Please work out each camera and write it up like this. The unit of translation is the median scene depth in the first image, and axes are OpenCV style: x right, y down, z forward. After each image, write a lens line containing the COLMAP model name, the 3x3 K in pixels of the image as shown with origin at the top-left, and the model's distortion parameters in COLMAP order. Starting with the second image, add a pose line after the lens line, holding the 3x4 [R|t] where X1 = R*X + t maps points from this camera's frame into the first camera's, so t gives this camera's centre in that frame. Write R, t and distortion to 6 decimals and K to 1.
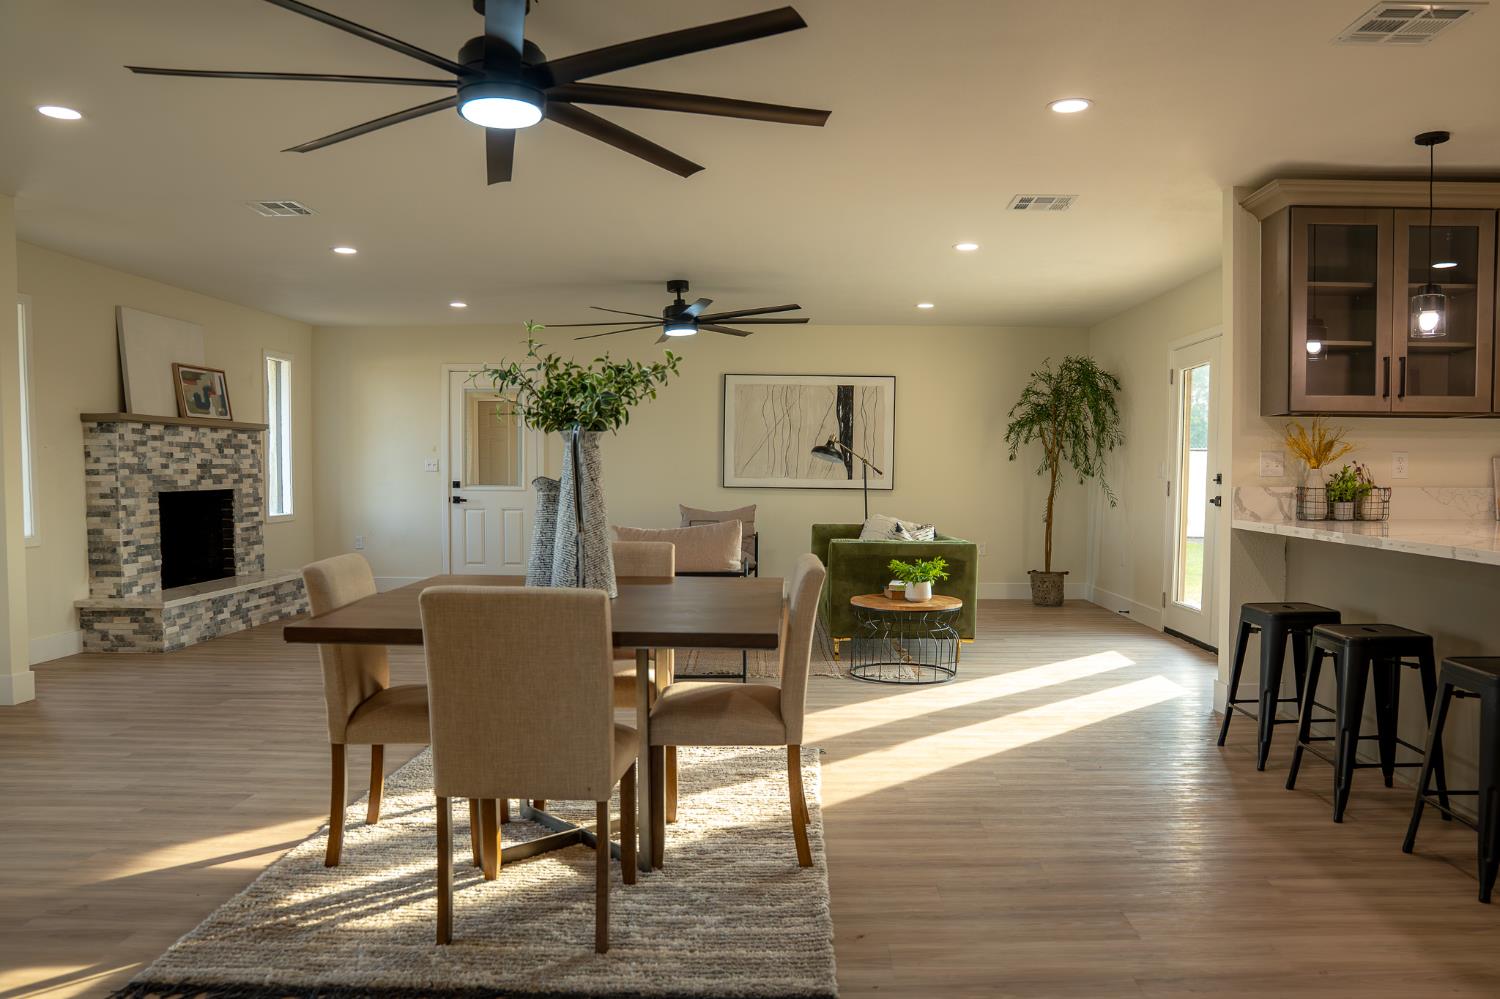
lens RADIAL K [[1100.0, 0, 802.4], [0, 1100.0, 524.5], [0, 0, 1]] dist [-0.150855, 0.128093]
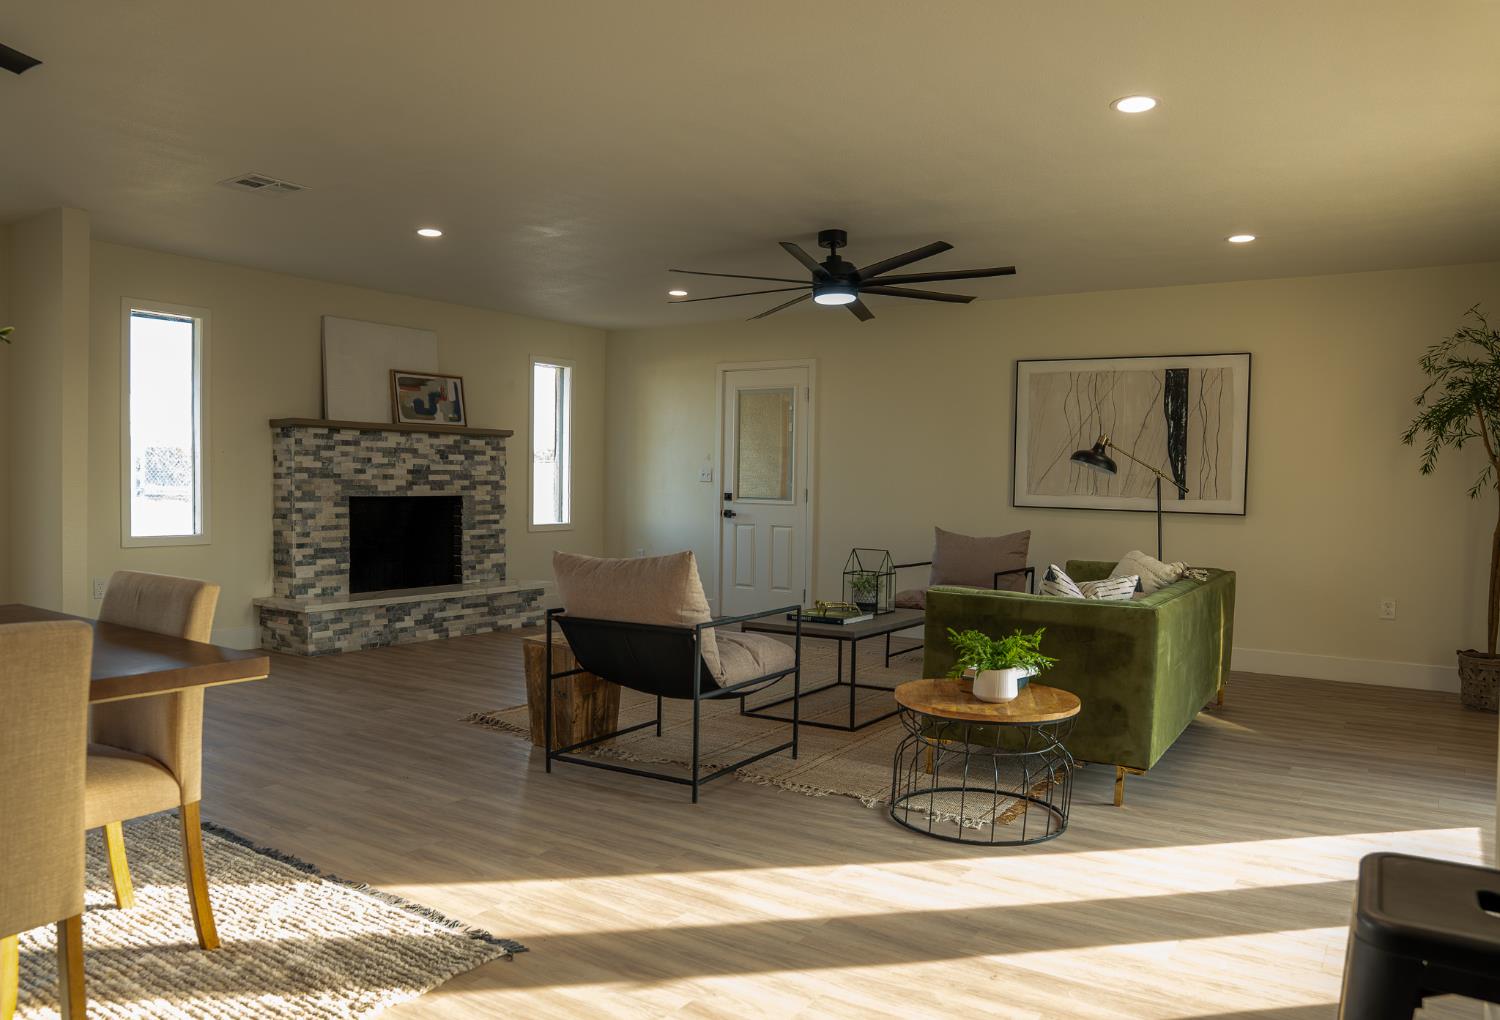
lens RADIAL K [[1064.0, 0, 750.0], [0, 1064.0, 510.0], [0, 0, 1]] dist [-0.107858, 0.001892]
pose [[0.826280, 0.023183, -0.562782, 0.262889], [-0.039929, 0.999050, -0.017470, -0.015033], [0.561842, 0.036906, 0.826421, 0.376770]]
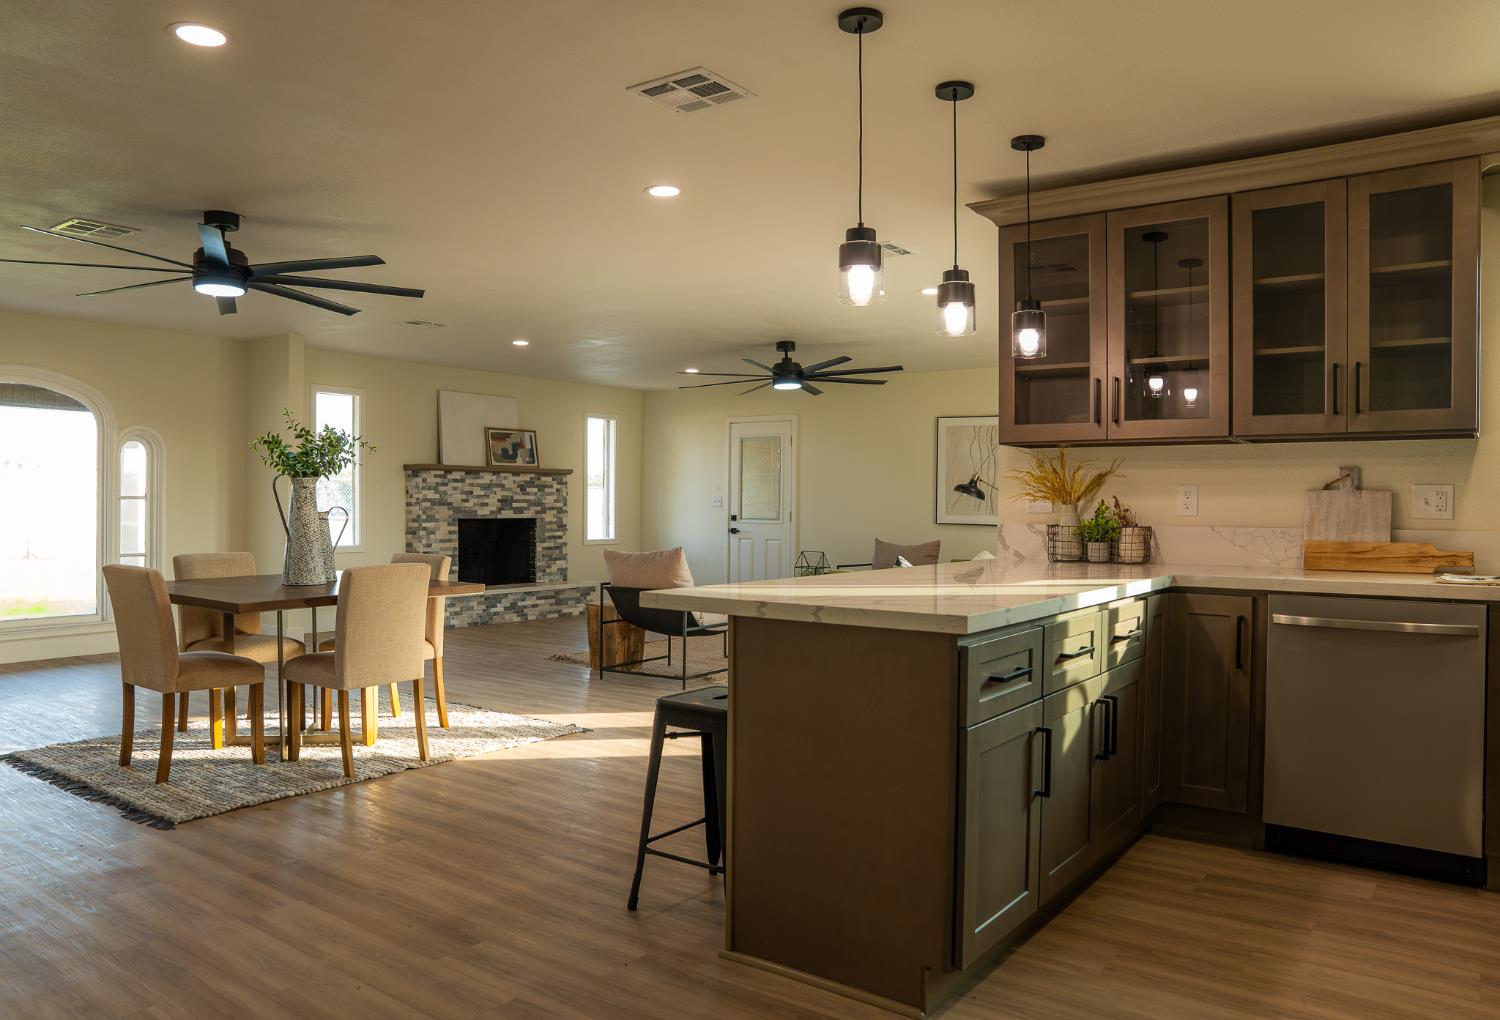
lens RADIAL K [[1085.2, 0, 750.0], [0, 1085.2, 510.0], [0, 0, 1]] dist [-0.121700, 0.123032]
pose [[0.800156, 0.006721, -0.599754, 0.555482], [-0.036153, 0.998660, -0.037042, -0.002764], [0.598701, 0.051322, 0.799327, 0.075630]]
